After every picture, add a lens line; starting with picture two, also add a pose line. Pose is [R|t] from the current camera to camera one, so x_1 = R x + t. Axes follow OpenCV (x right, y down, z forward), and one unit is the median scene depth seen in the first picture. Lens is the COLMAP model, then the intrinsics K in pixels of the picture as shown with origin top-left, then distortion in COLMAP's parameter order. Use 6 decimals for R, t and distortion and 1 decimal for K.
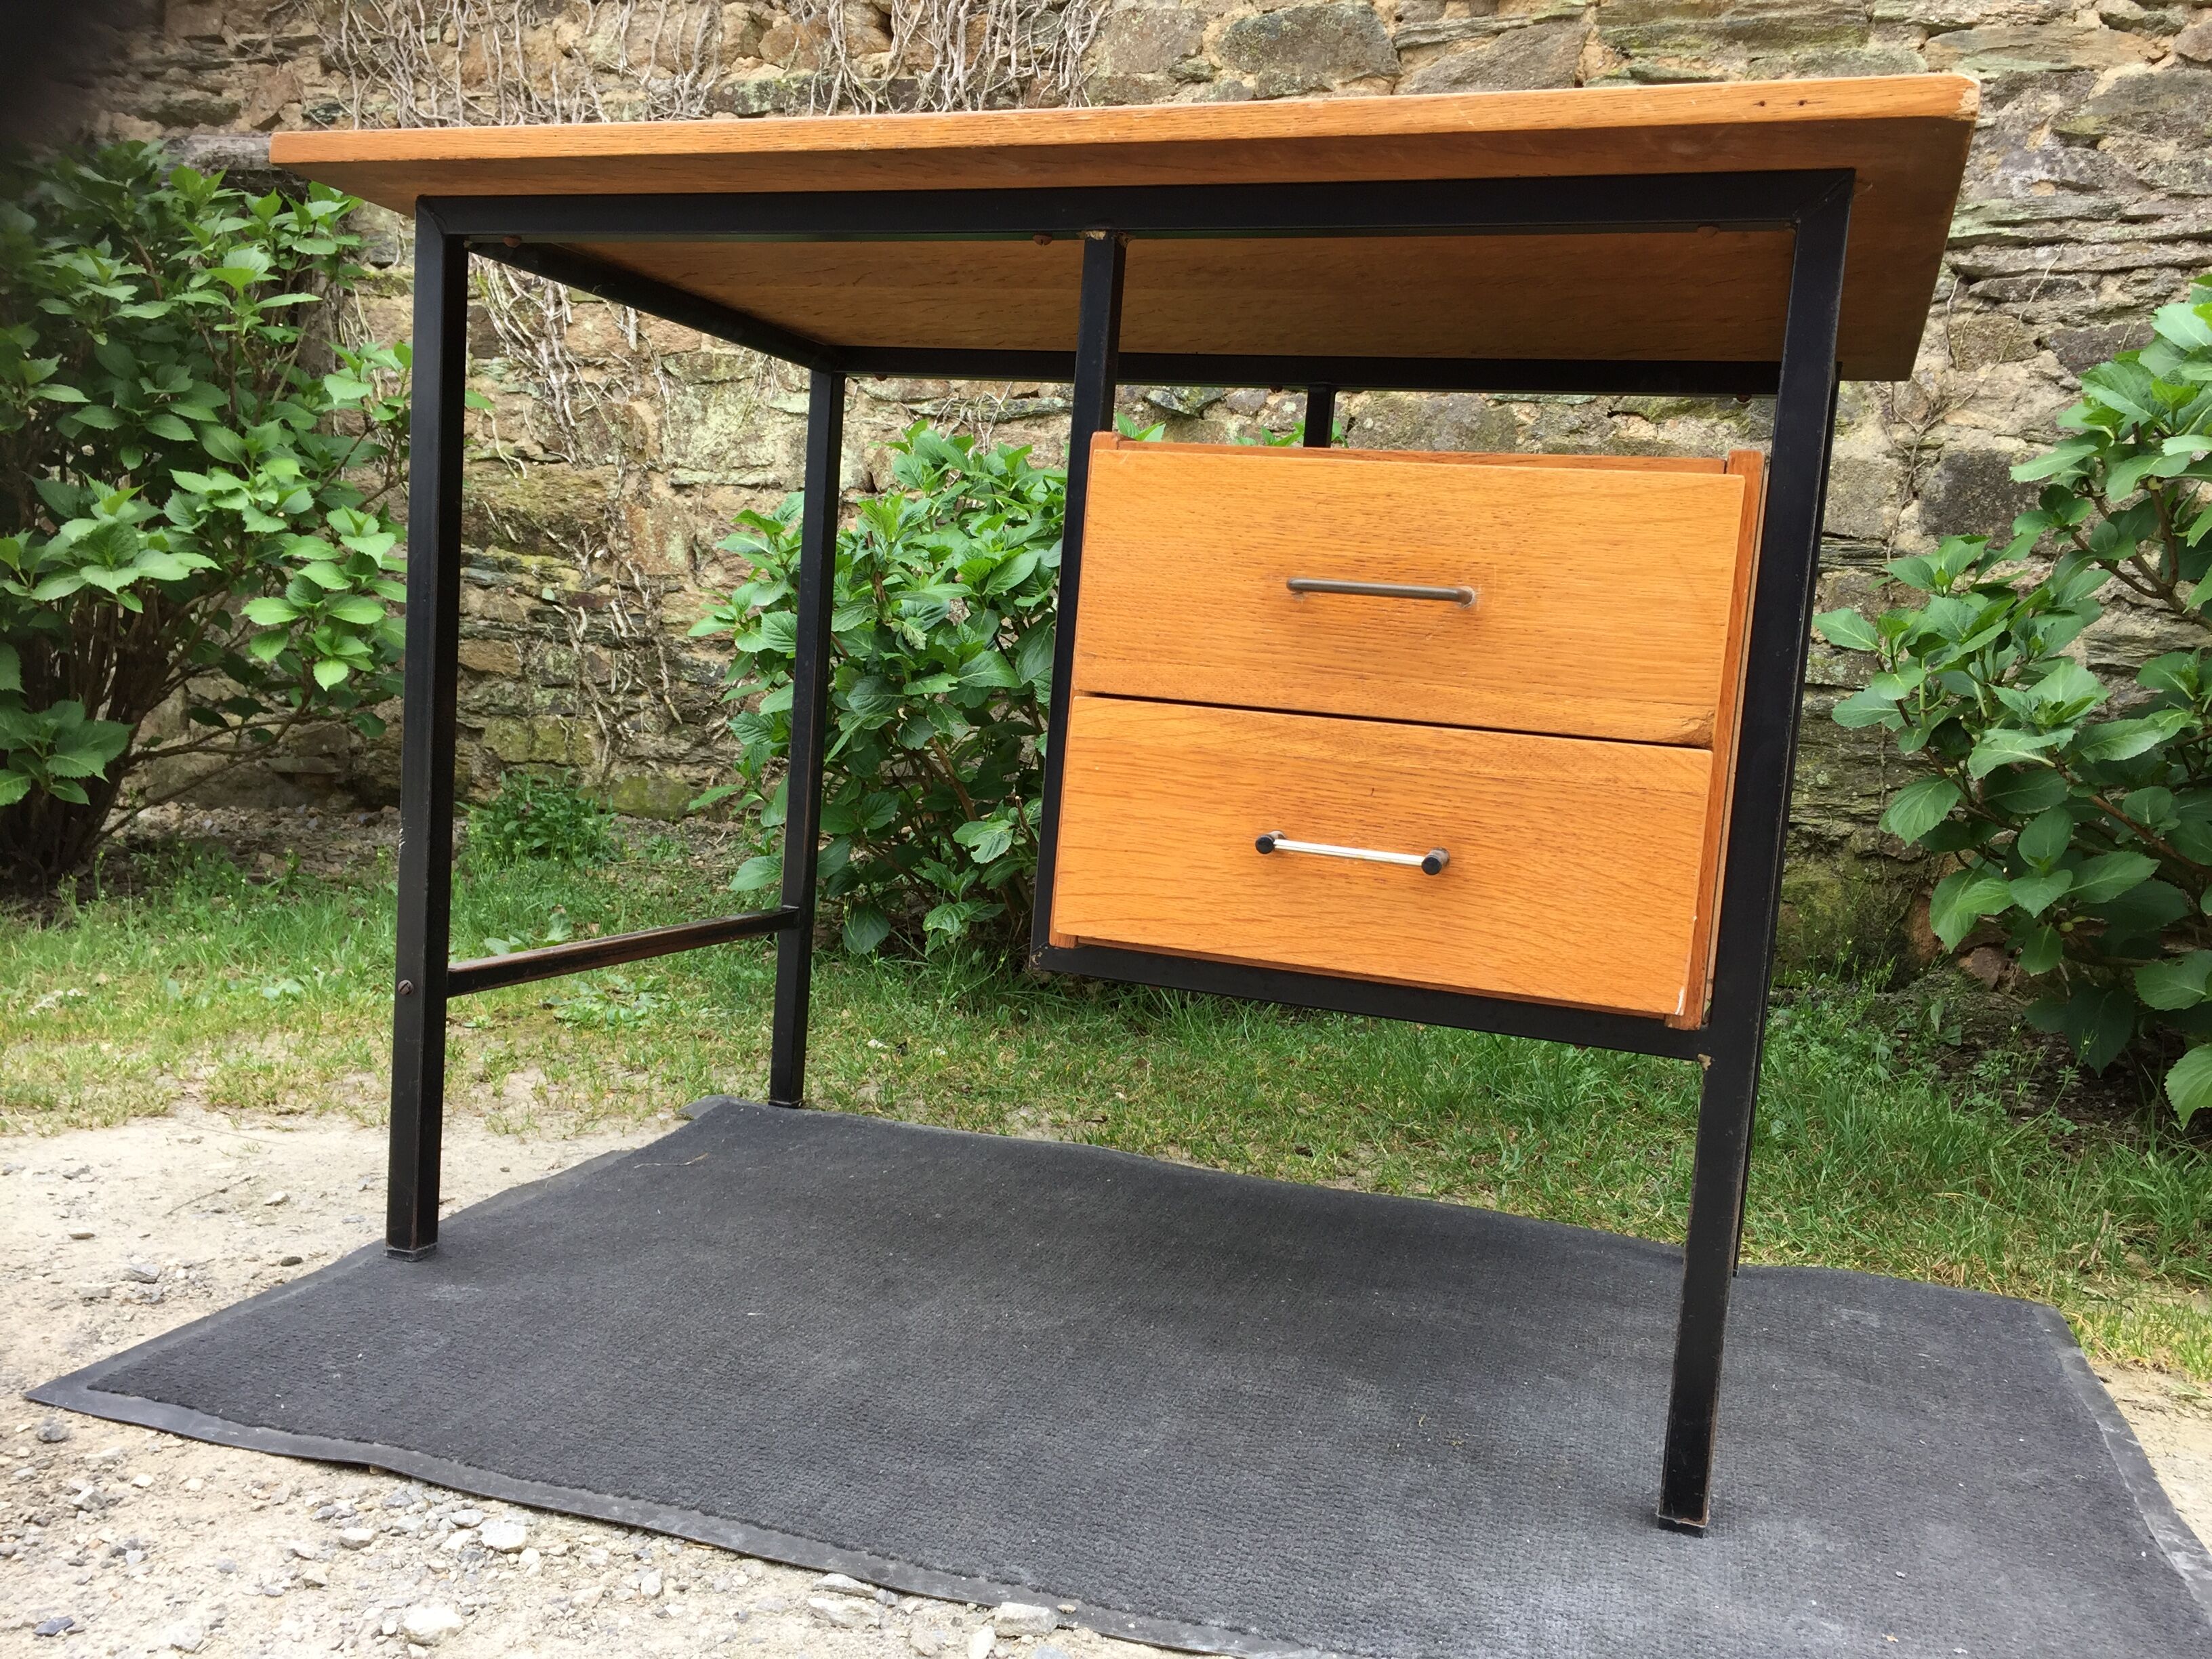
lens RADIAL K [[1904.2, 0, 1112.7], [0, 1904.2, 815.8], [0, 0, 1]] dist [0.082473, -0.119533]
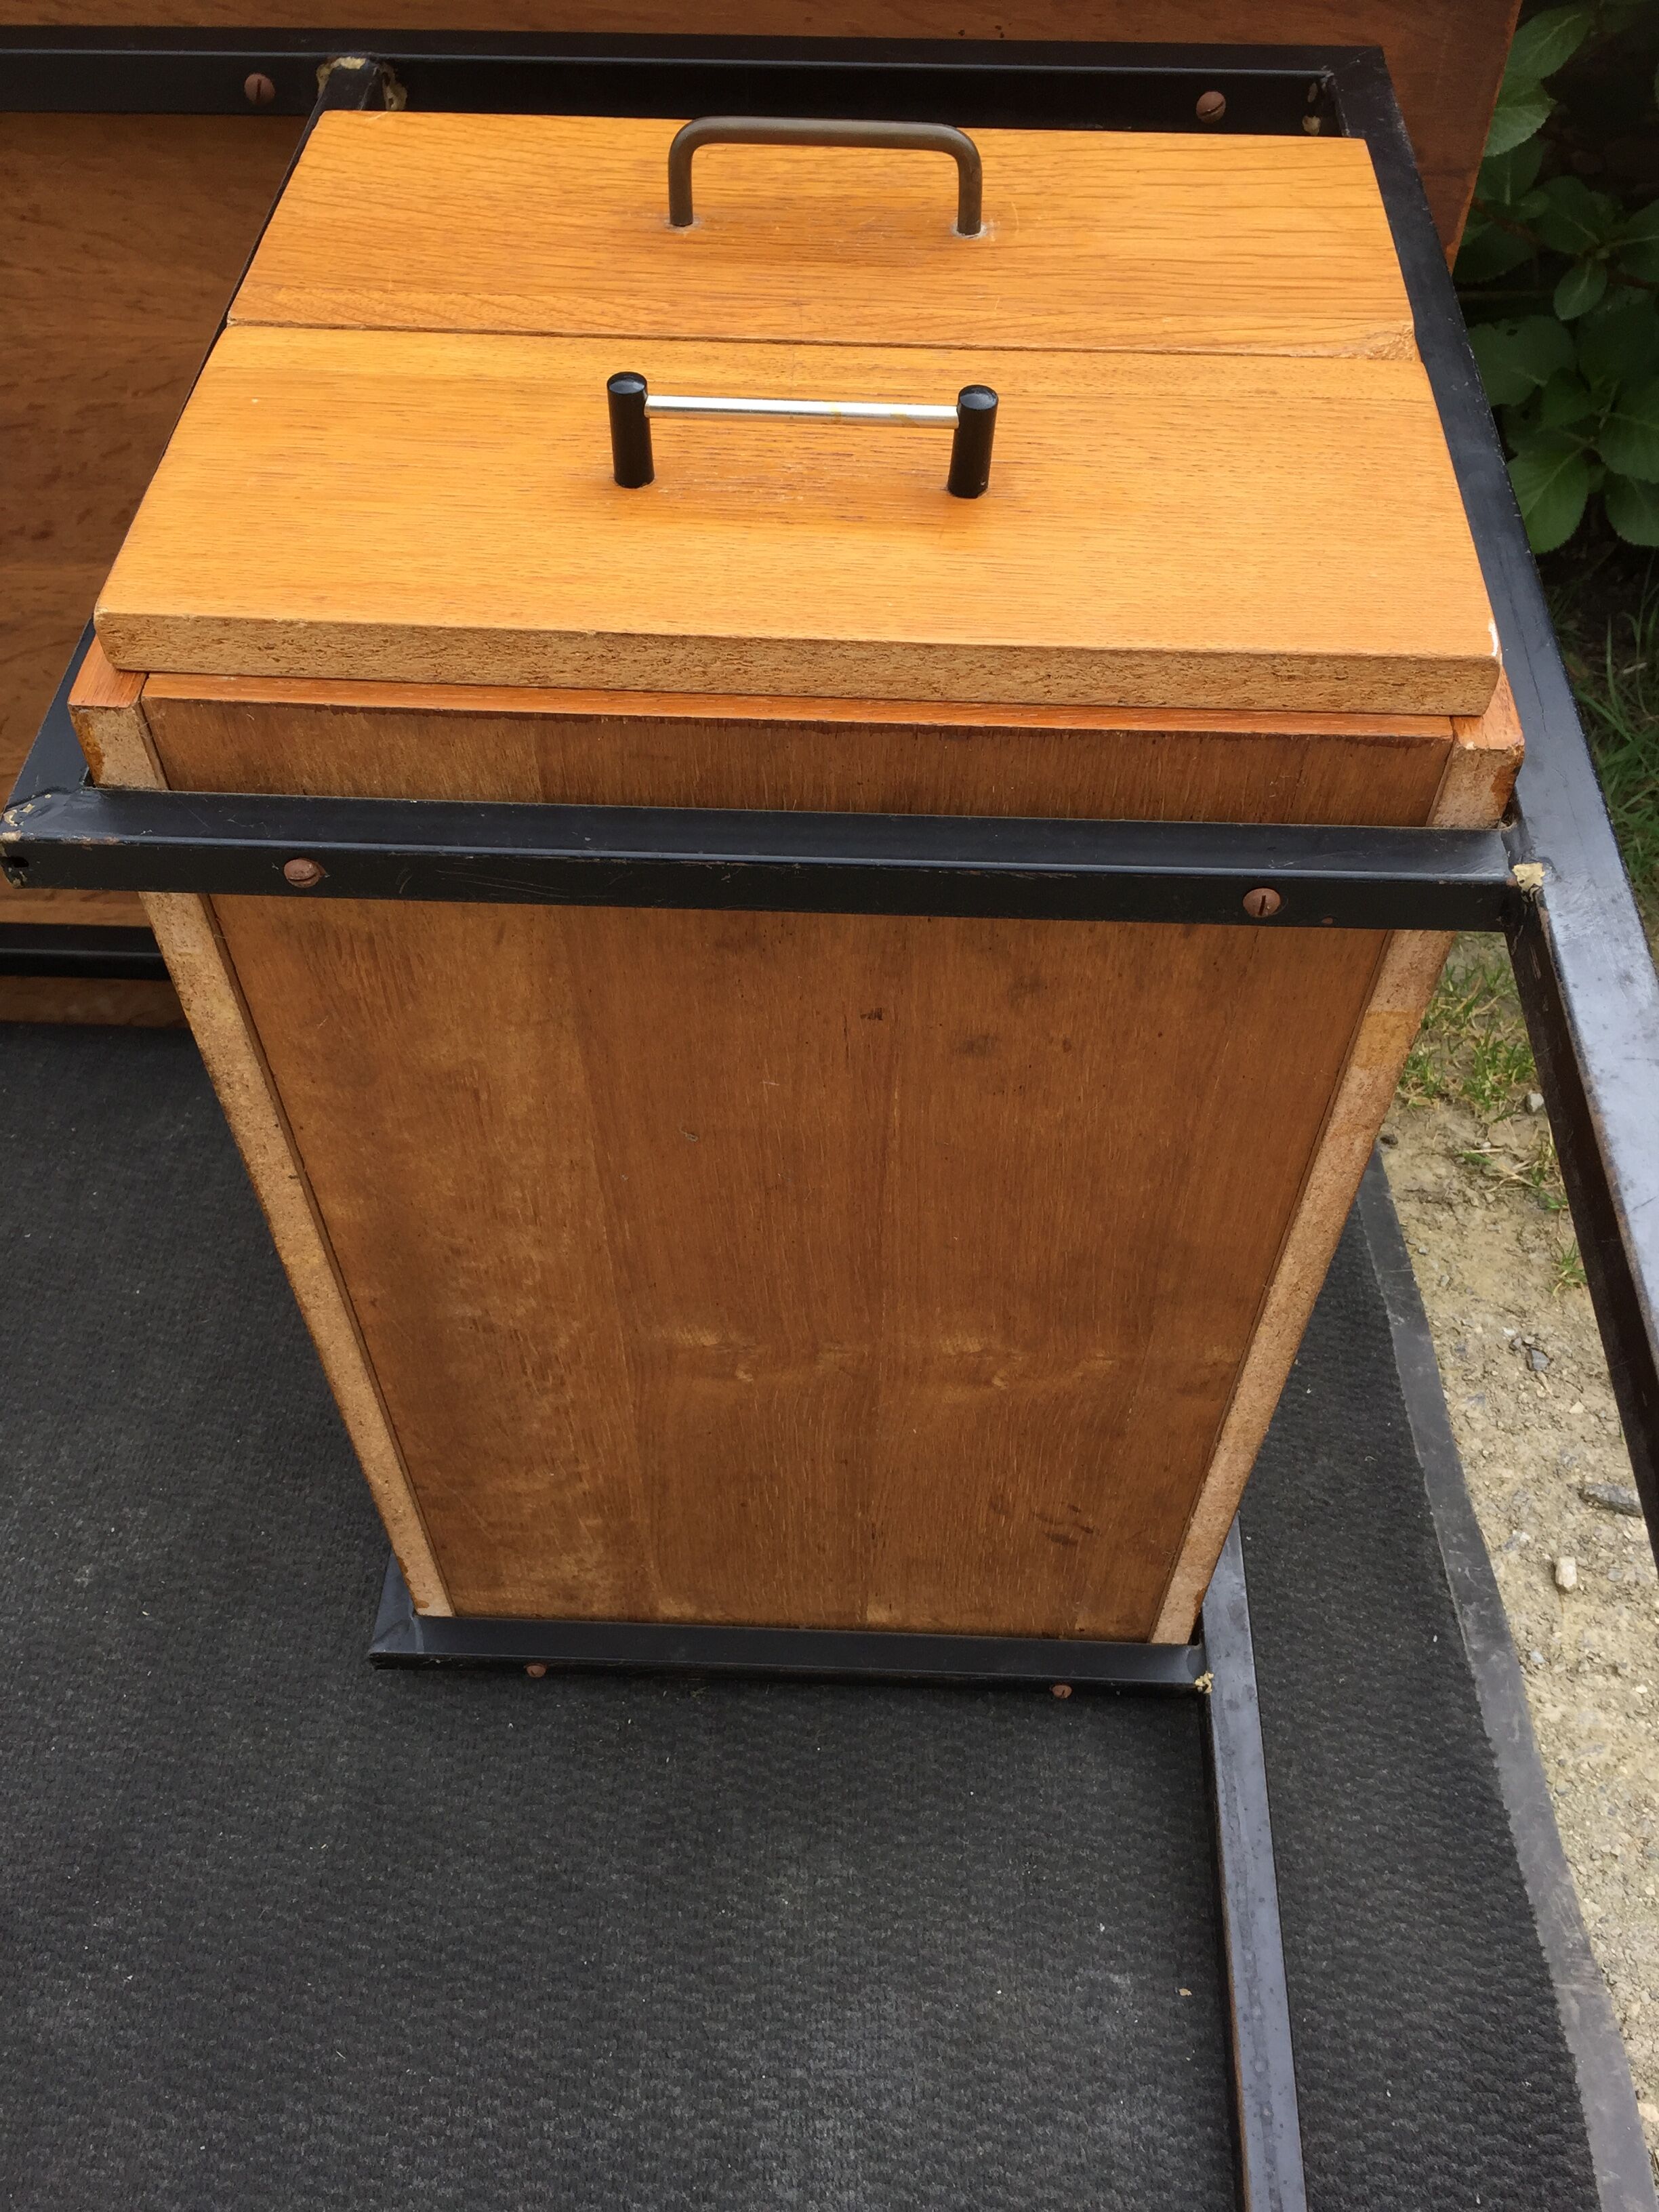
lens RADIAL K [[1904.2, 0, 863.4], [0, 1904.2, 1141.5], [0, 0, 1]] dist [0.082473, -0.119533]
pose [[0.958113, -0.242008, 0.153139, 0.060000], [0.079913, 0.739398, 0.668509, -0.137401], [-0.275016, -0.628269, 0.727767, 0.177121]]
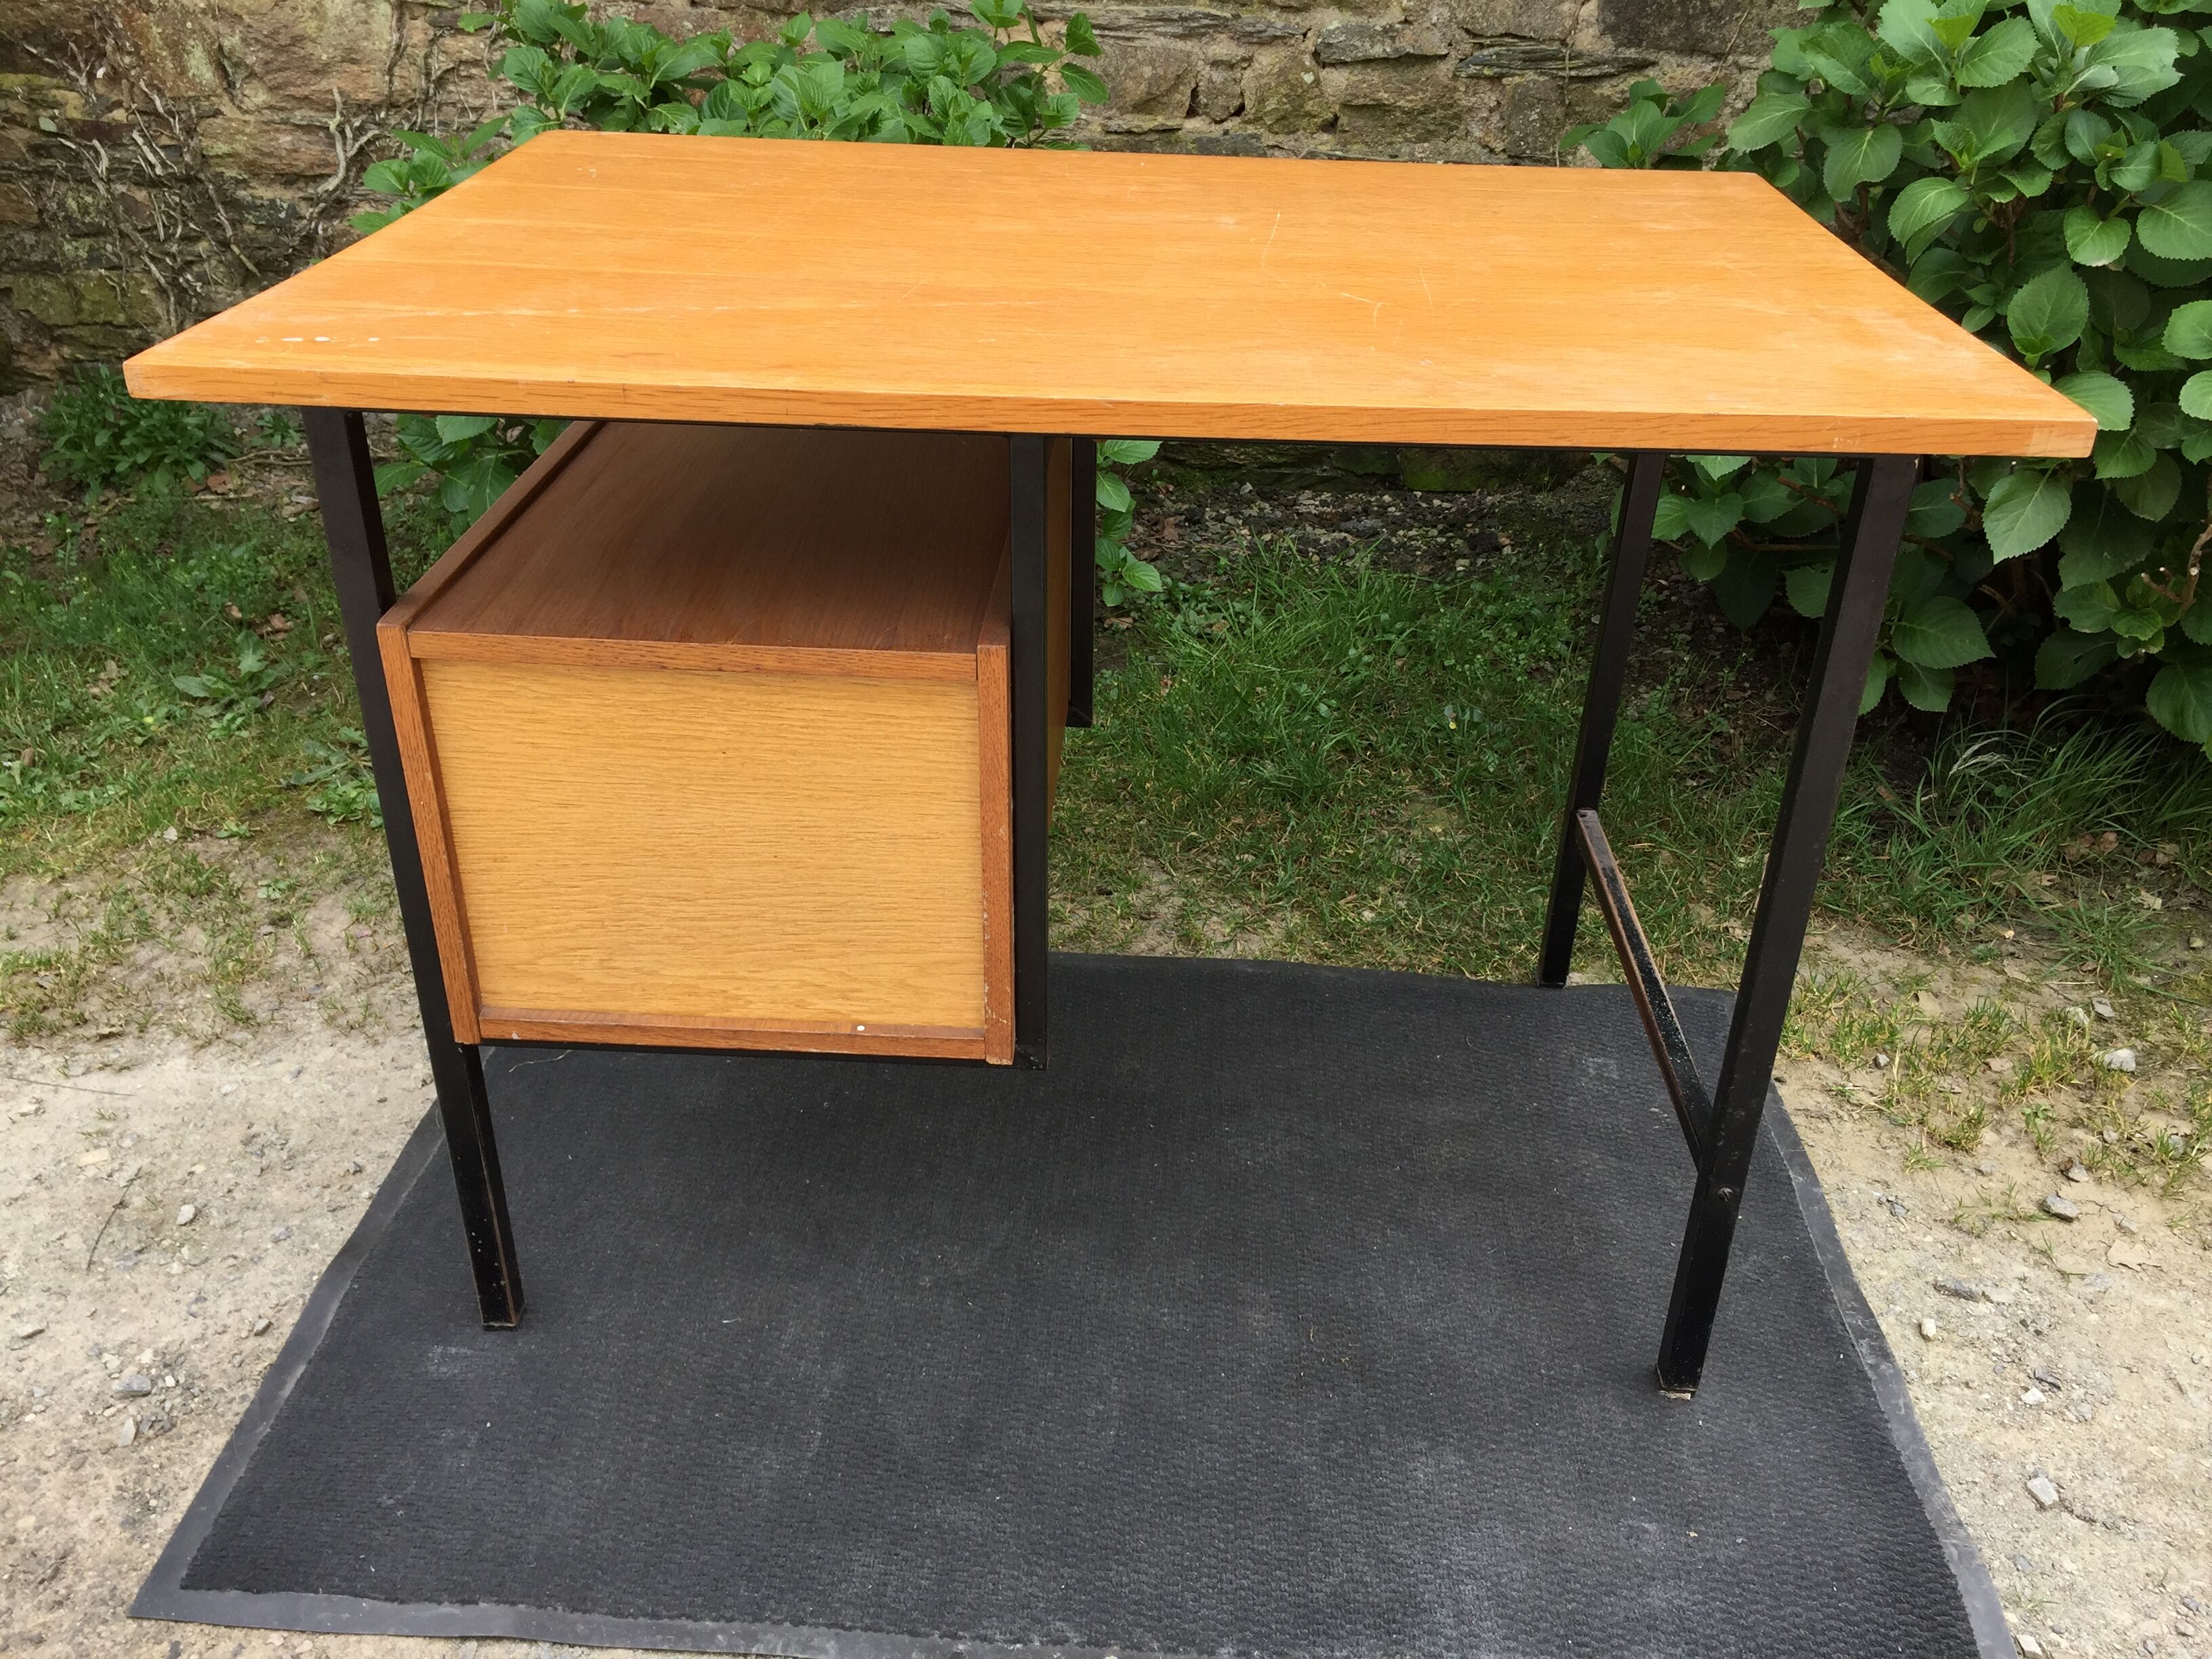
lens RADIAL K [[1904.2, 0, 1126.7], [0, 1904.2, 842.4], [0, 0, 1]] dist [0.082473, -0.119533]
pose [[0.969447, -0.159002, 0.186793, -0.048227], [0.062600, 0.896628, 0.438337, -0.181829], [-0.237180, -0.413251, 0.879187, 0.024121]]
